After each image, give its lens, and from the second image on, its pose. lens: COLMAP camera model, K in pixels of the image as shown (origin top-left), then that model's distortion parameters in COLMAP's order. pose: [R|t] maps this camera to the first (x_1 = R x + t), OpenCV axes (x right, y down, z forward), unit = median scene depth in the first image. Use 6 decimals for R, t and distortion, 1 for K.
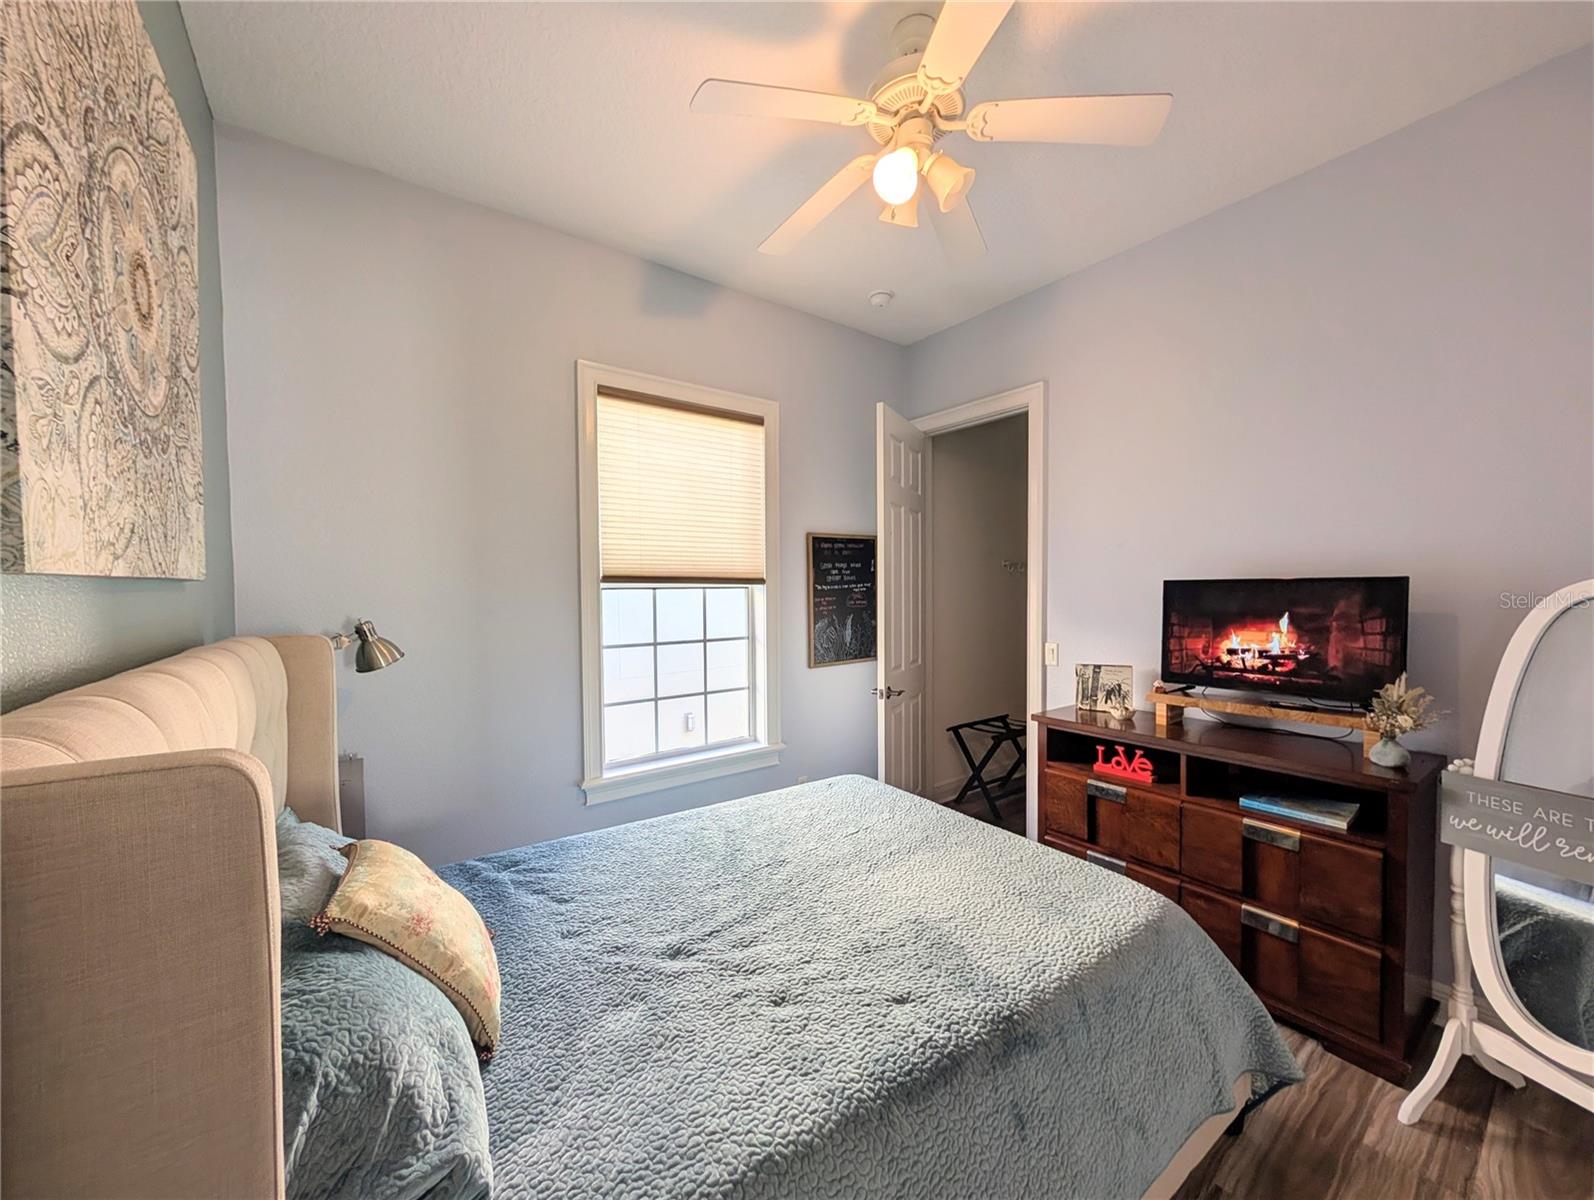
lens RADIAL K [[602.2, 0, 797.0], [0, 602.2, 600.0], [0, 0, 1]] dist [0.000000, 0.000000]
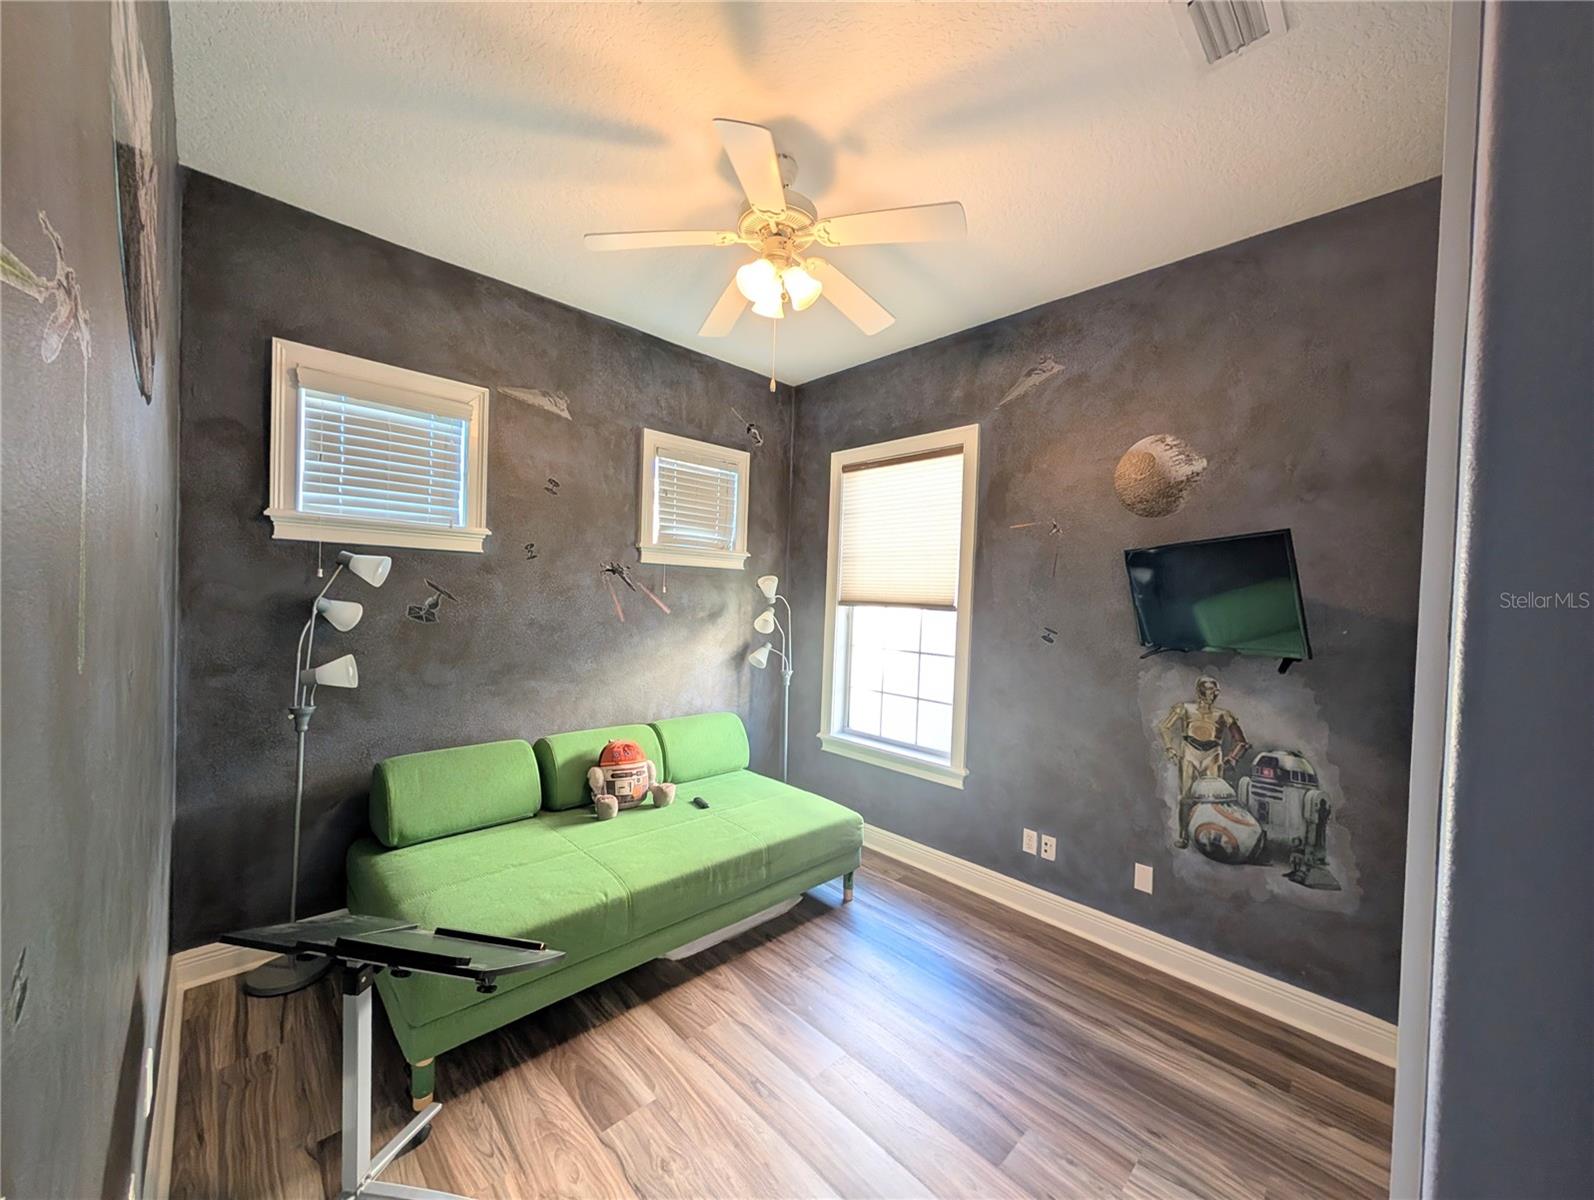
lens RADIAL K [[602.2, 0, 797.0], [0, 602.2, 600.0], [0, 0, 1]] dist [0.000000, 0.000000]
pose [[0.130994, 0.021047, -0.991160, 0.951286], [-0.047377, 0.998765, 0.014947, -0.041378], [0.990250, 0.045000, 0.131830, 0.610799]]
